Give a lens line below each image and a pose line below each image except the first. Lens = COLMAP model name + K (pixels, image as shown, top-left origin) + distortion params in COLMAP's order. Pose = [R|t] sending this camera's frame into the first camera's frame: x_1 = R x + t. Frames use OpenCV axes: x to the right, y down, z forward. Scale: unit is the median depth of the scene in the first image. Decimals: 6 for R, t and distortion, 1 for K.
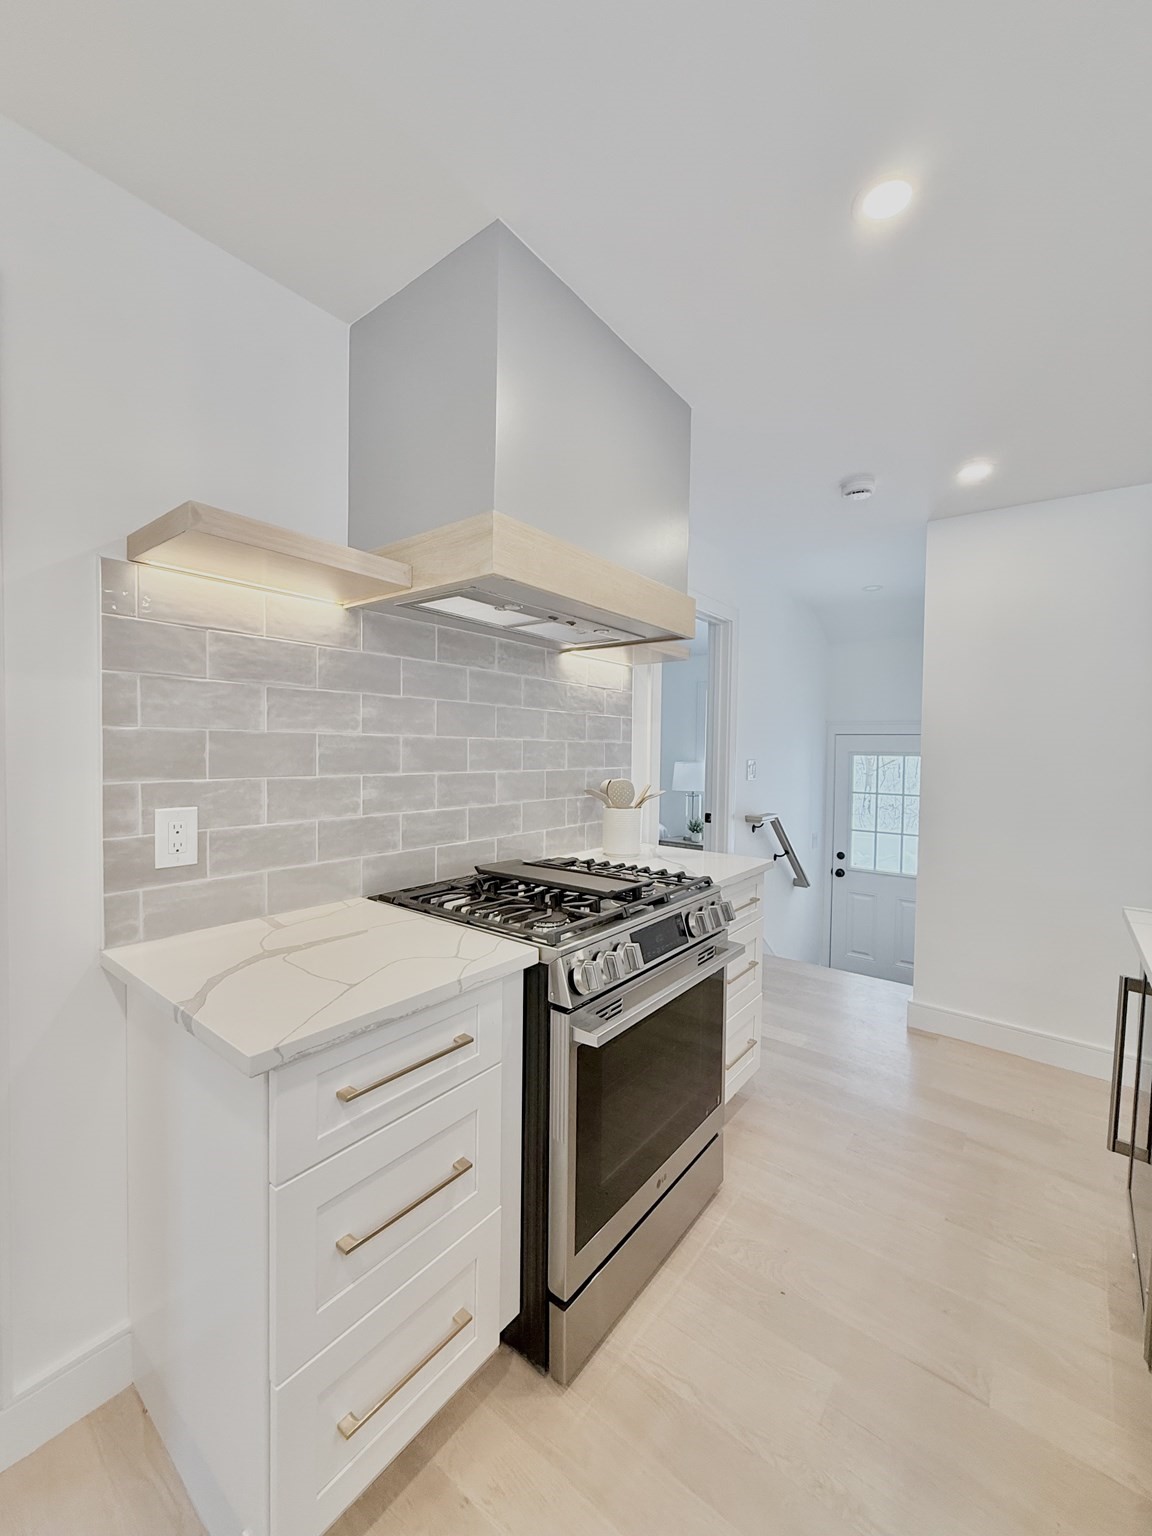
lens RADIAL K [[611.0, 0, 577.9], [0, 611.0, 765.4], [0, 0, 1]] dist [0.001778, -0.000003]
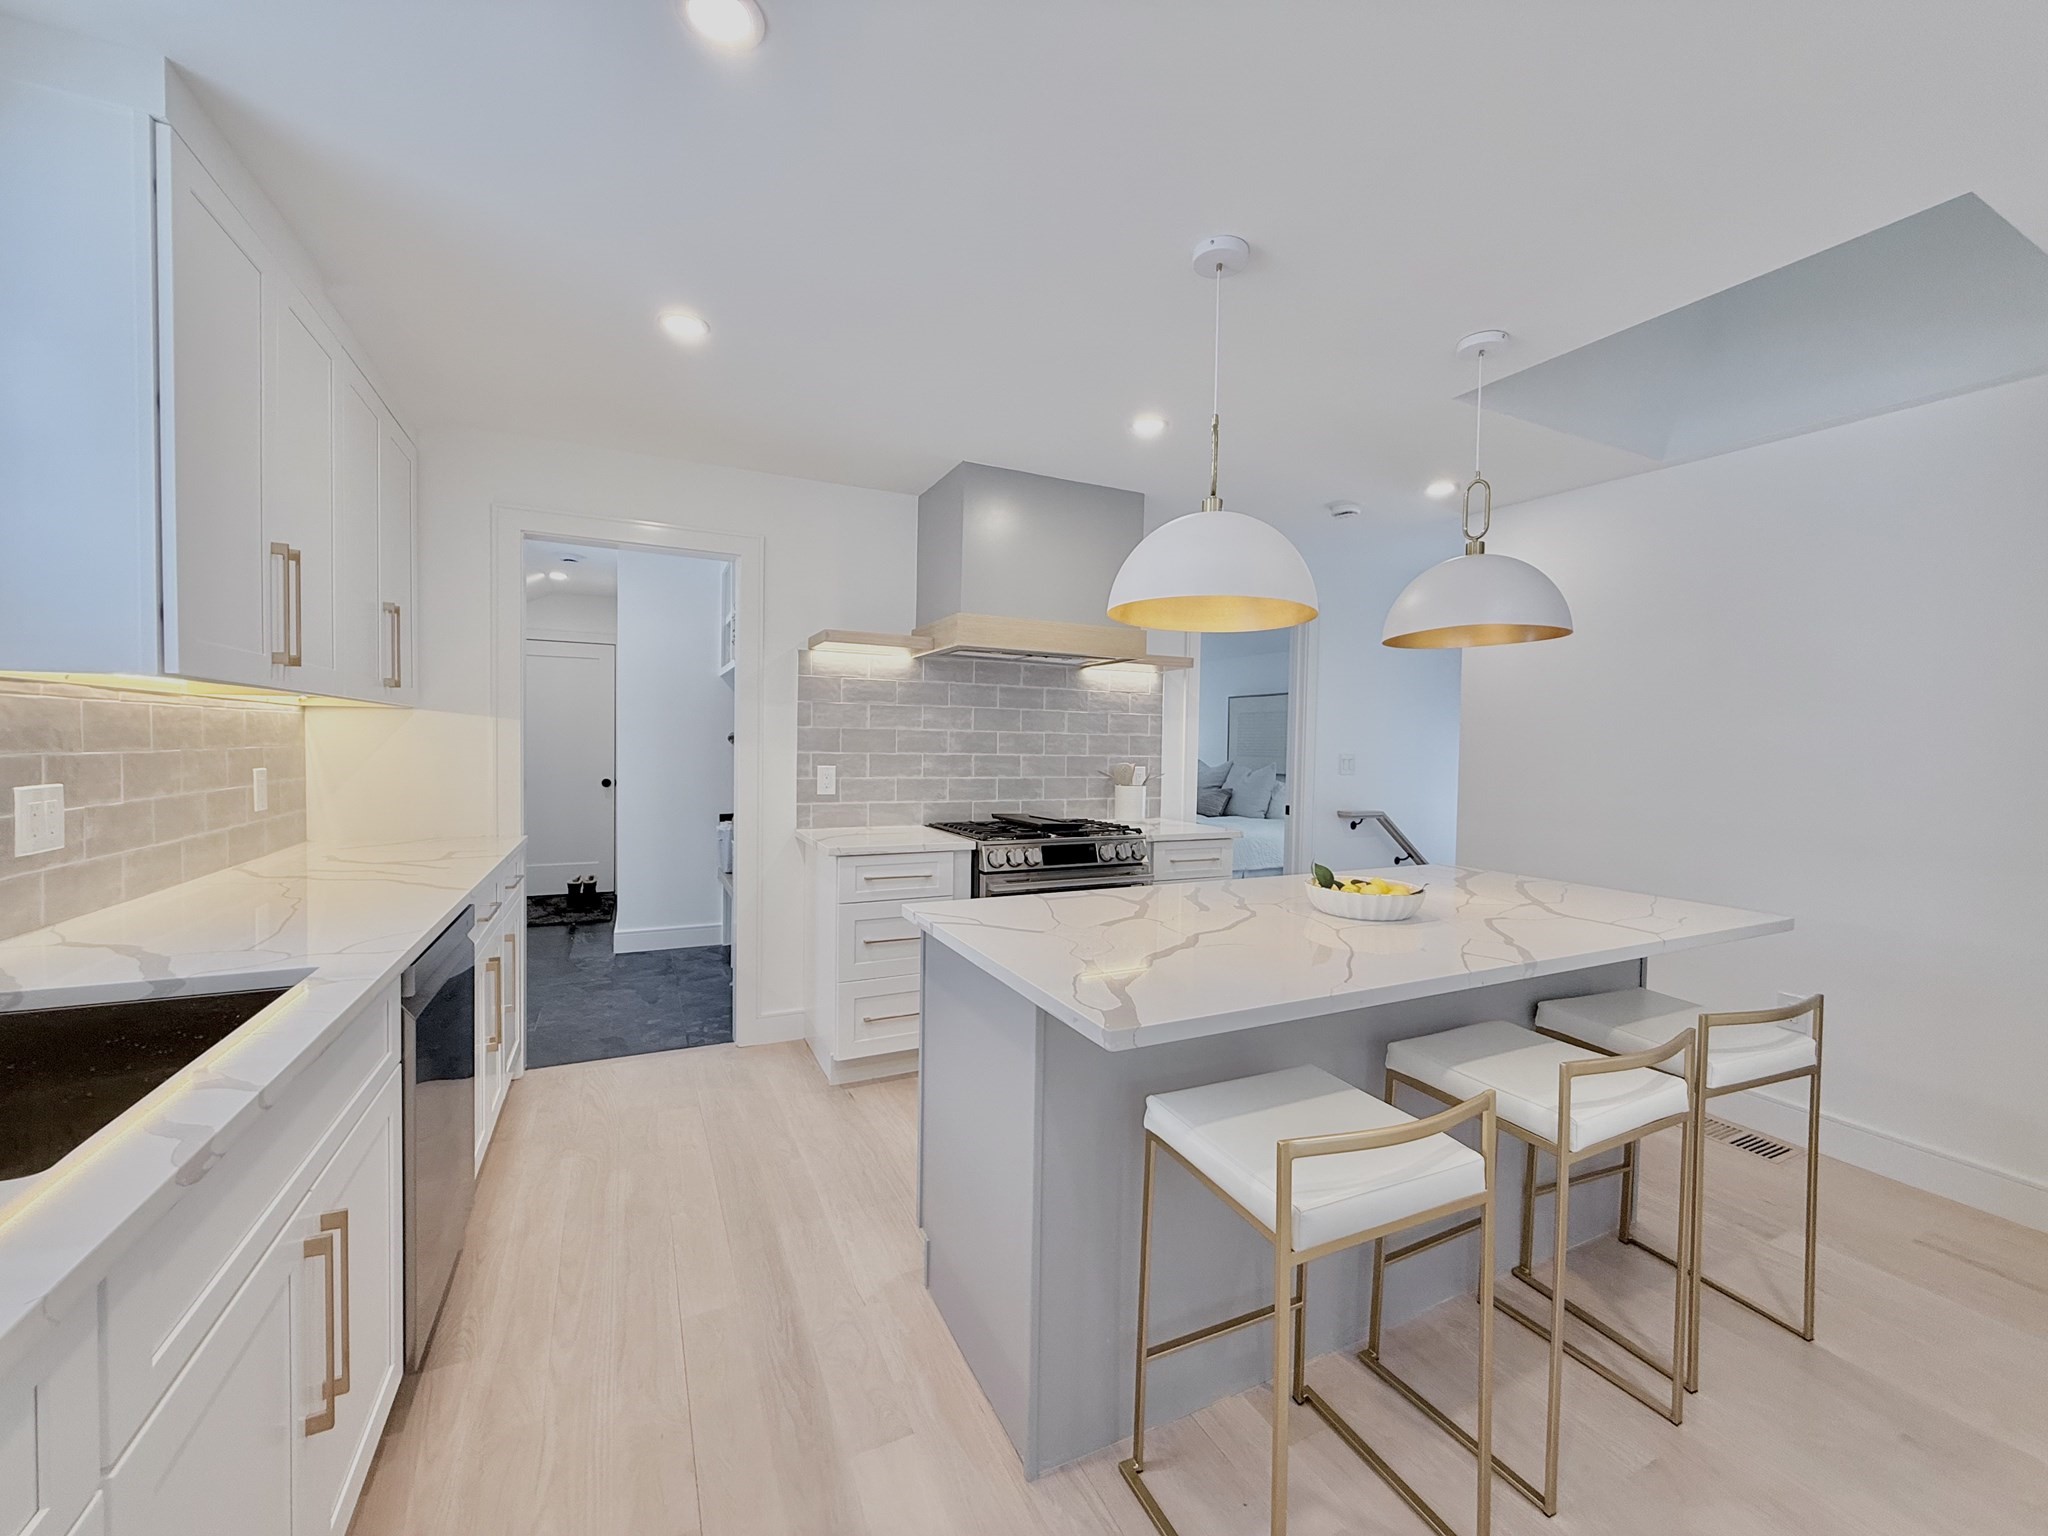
lens RADIAL K [[814.6, 0, 1024.0], [0, 814.6, 768.0], [0, 0, 1]] dist [0.001778, -0.000003]
pose [[0.901475, 0.012165, -0.432660, 0.862605], [-0.015331, 0.999875, -0.003829, 0.058693], [0.432559, 0.010085, 0.901549, -0.905460]]
